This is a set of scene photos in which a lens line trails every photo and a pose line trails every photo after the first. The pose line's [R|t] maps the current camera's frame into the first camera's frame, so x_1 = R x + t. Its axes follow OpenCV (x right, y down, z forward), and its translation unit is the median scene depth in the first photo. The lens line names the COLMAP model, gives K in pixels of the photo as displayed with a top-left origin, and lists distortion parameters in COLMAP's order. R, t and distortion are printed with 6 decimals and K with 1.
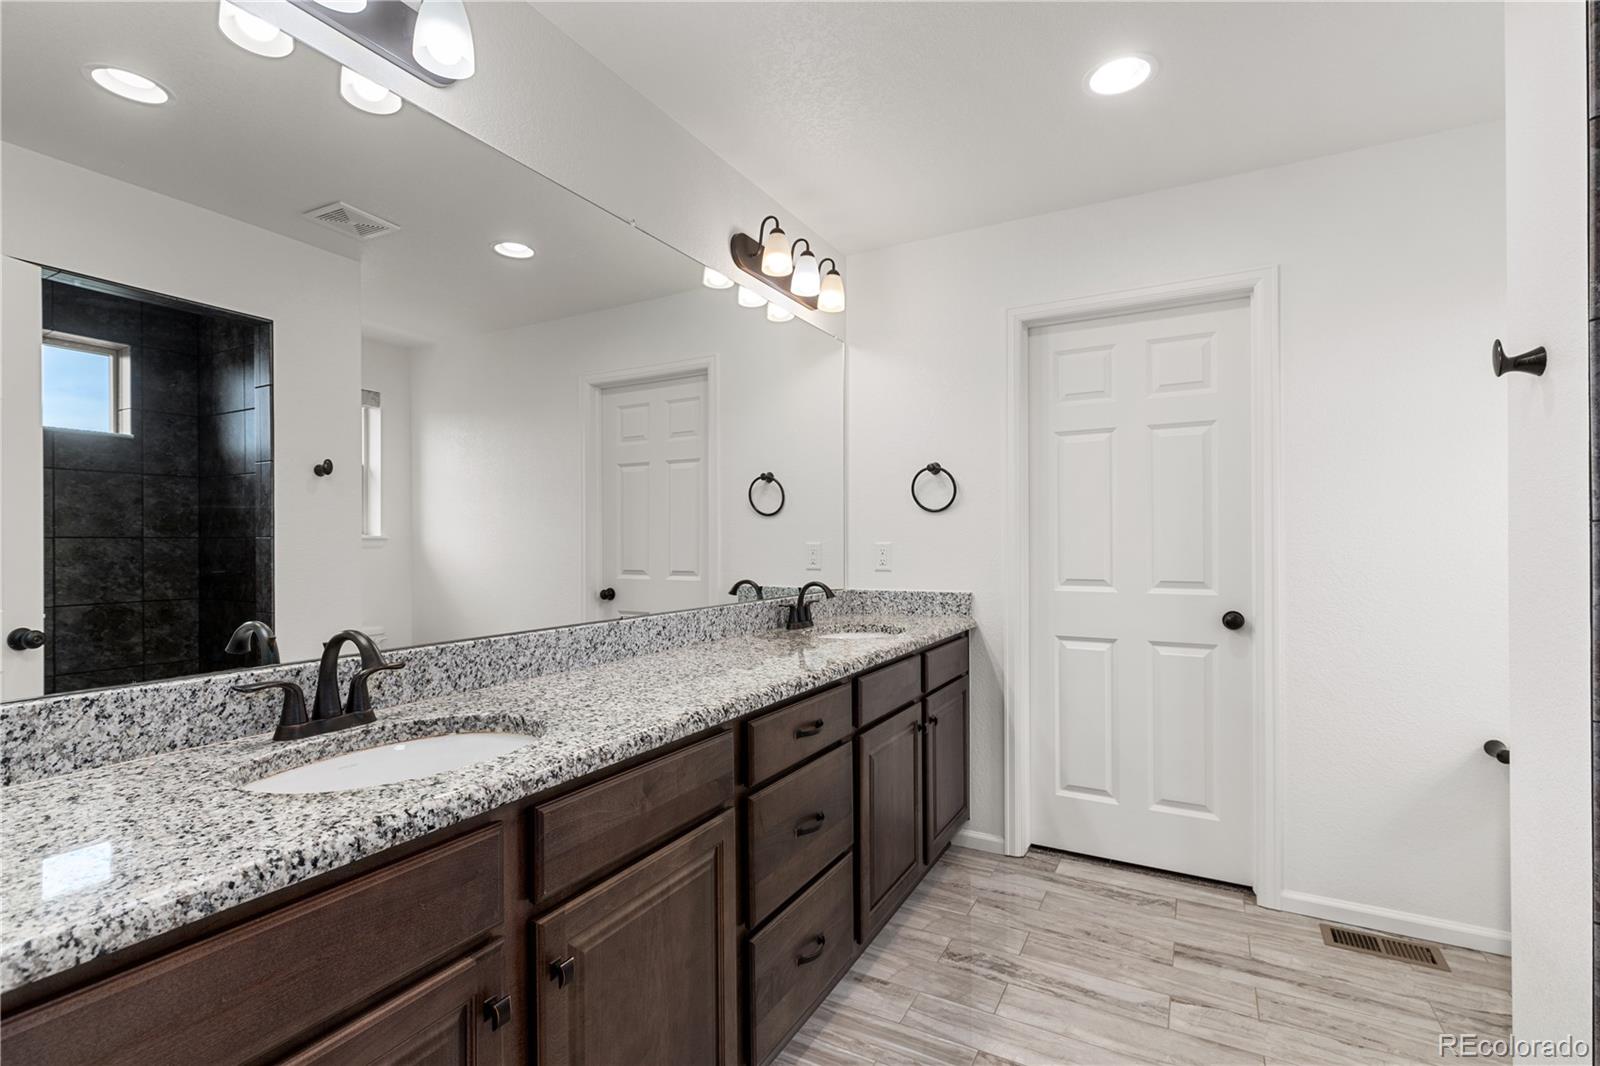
lens RADIAL K [[734.4, 0, 809.0], [0, 734.4, 539.4], [0, 0, 1]] dist [0.001642, -0.000197]
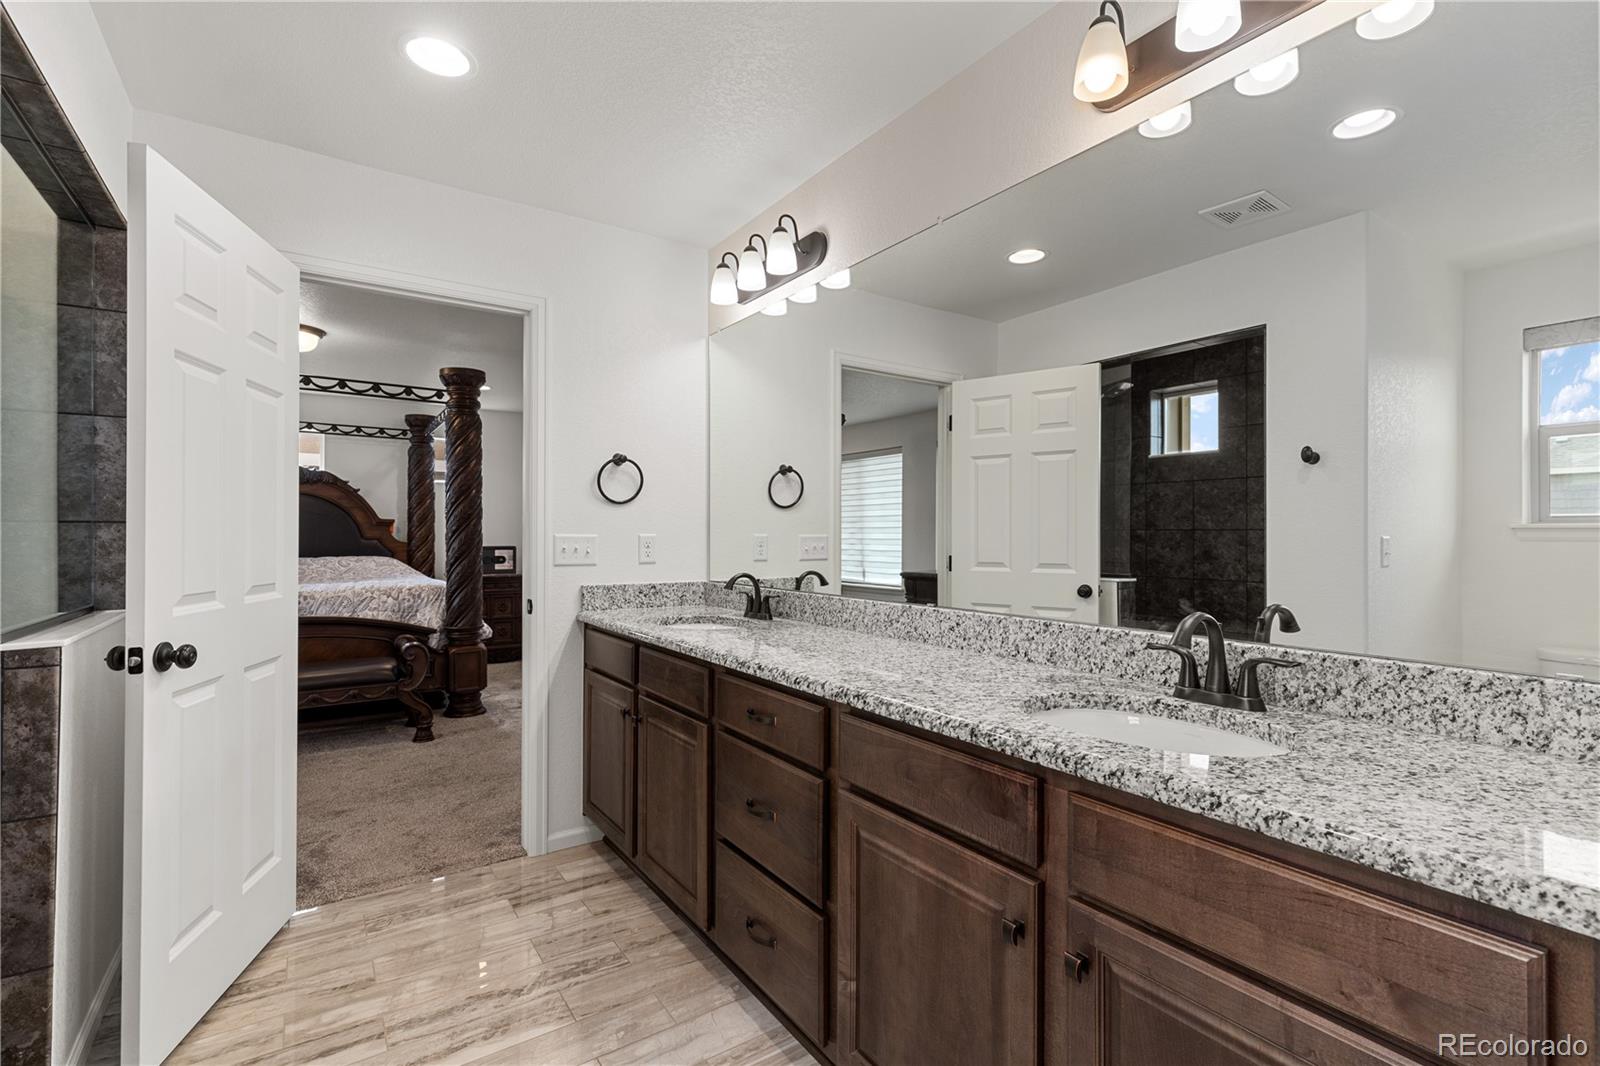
lens RADIAL K [[734.4, 0, 810.4], [0, 734.4, 530.9], [0, 0, 1]] dist [0.001642, -0.000197]
pose [[-0.461414, -0.001551, -0.887183, 0.775603], [0.005311, 0.999976, -0.004510, 0.003503], [0.887169, -0.006793, -0.461395, 1.352842]]
